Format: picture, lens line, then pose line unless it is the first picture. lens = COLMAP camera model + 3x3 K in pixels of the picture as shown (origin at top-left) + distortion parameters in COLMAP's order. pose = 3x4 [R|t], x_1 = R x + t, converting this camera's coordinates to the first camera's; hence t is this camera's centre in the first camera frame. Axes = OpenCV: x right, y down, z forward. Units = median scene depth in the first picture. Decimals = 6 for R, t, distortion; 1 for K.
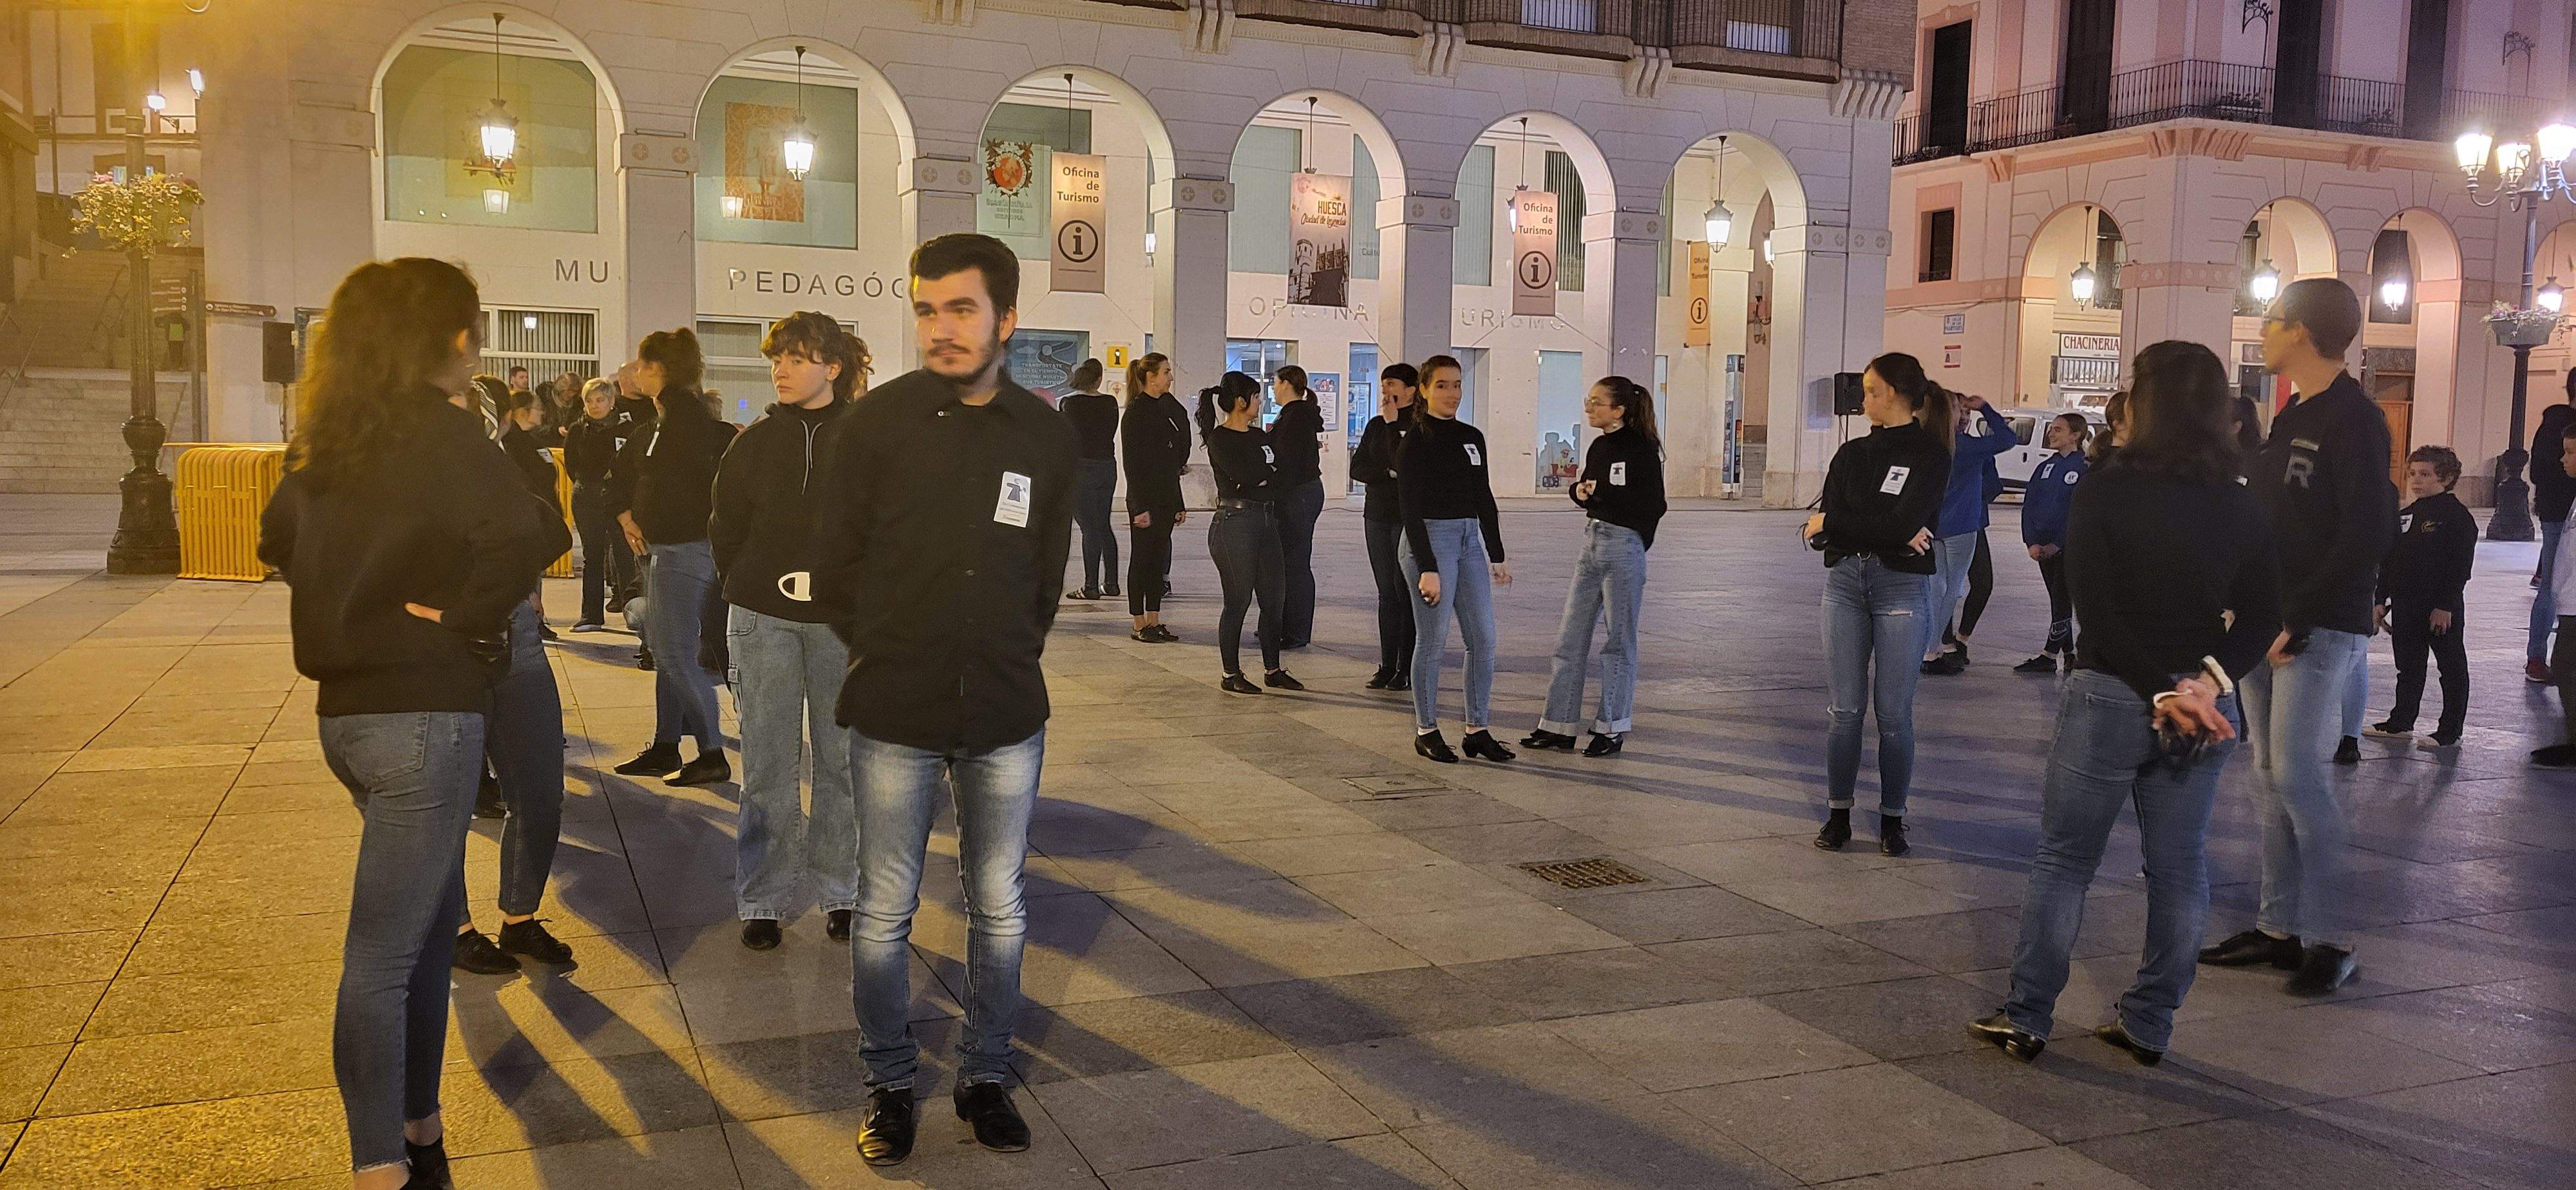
lens RADIAL K [[1957.6, 0, 1290.2], [0, 1957.6, 592.8], [0, 0, 1]] dist [0.058735, -0.027794]
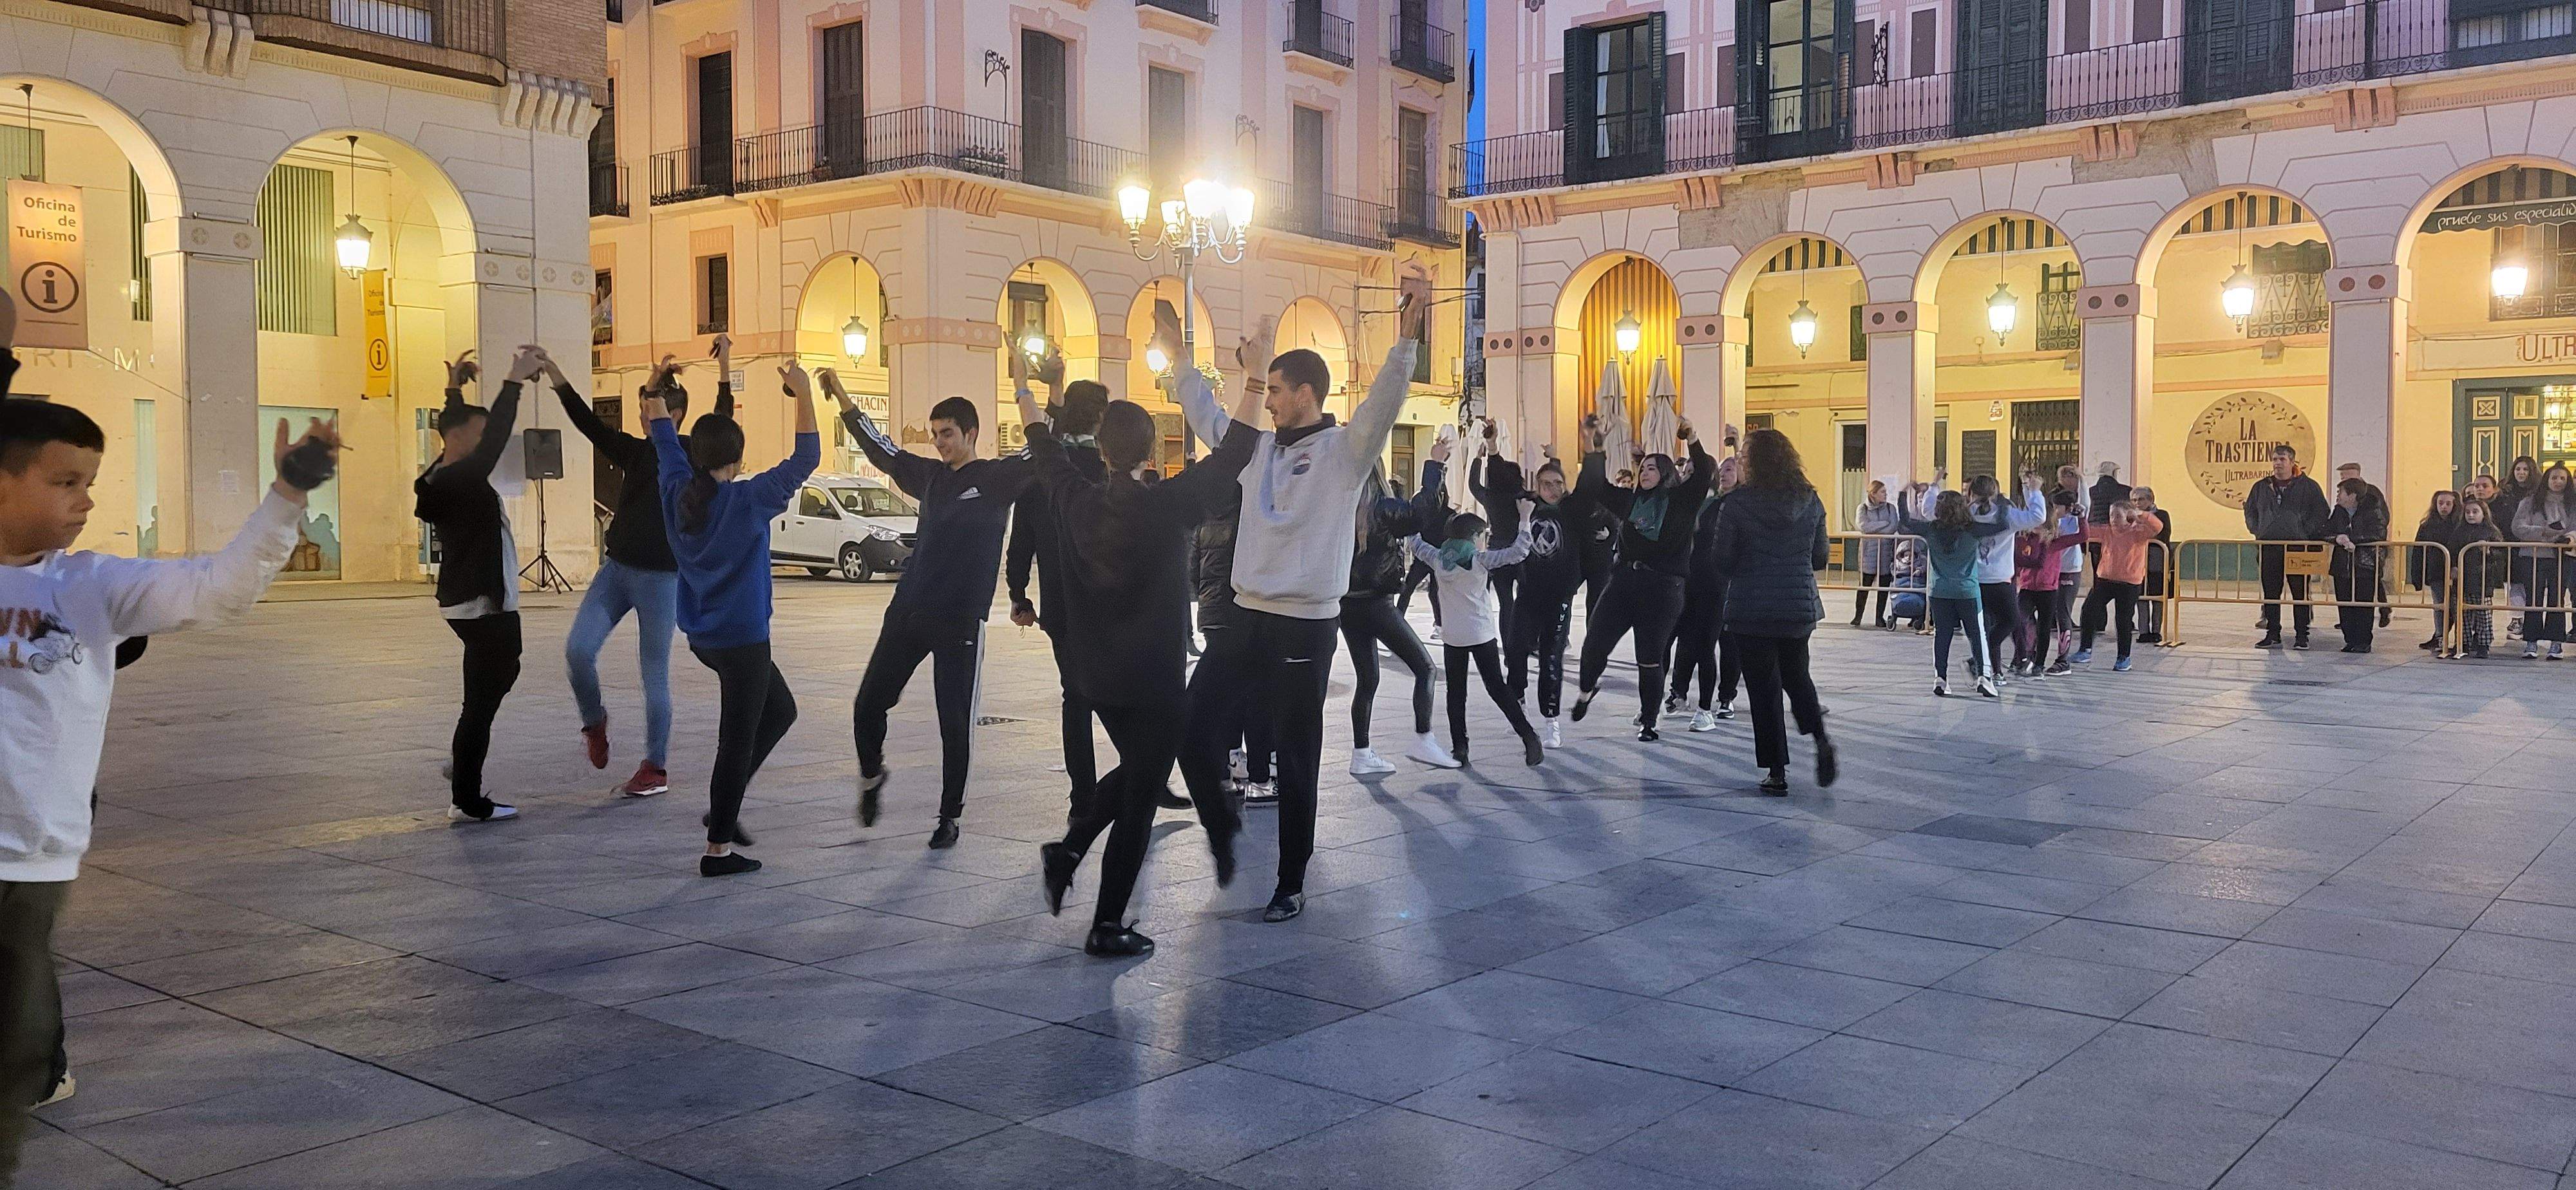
lens RADIAL K [[1957.6, 0, 1326.5], [0, 1957.6, 579.8], [0, 0, 1]] dist [0.058735, -0.027794]
pose [[0.875265, -0.034356, 0.482422, 0.167665], [0.056260, 0.997935, -0.031005, -0.001884], [-0.480360, 0.054278, 0.875390, 0.100094]]
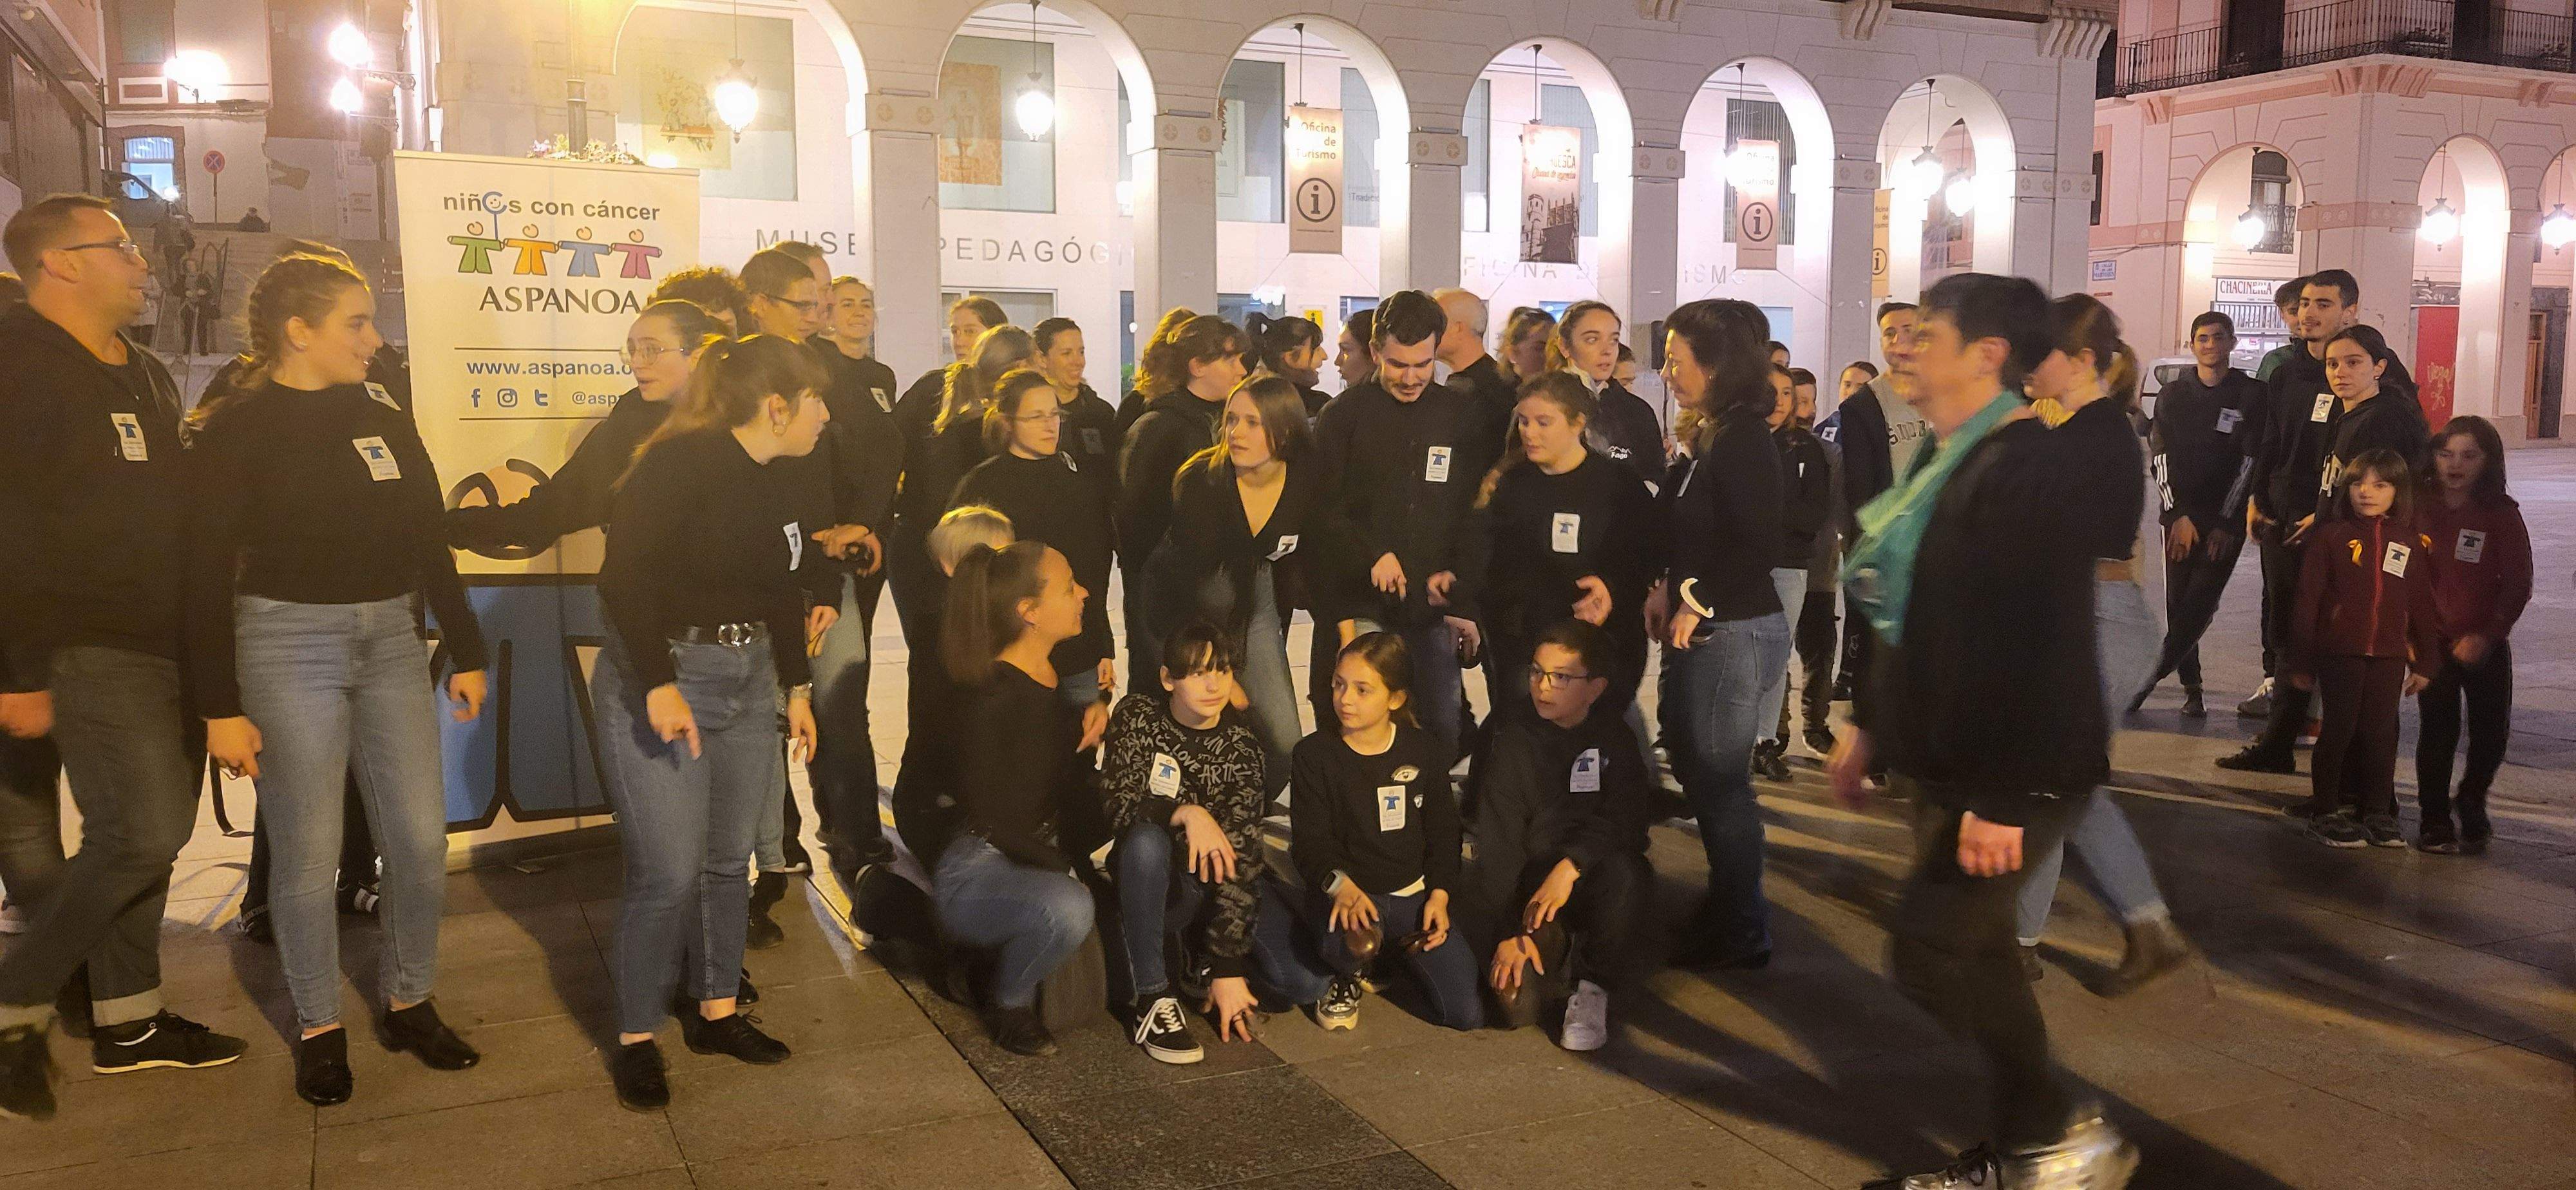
lens RADIAL K [[1957.6, 0, 1295.3], [0, 1957.6, 580.4], [0, 0, 1]] dist [0.058735, -0.027794]
pose [[0.998847, -0.023859, 0.041659, -0.137926], [0.023244, 0.999614, 0.015189, -0.007615], [-0.042005, -0.014203, 0.999016, 0.038318]]
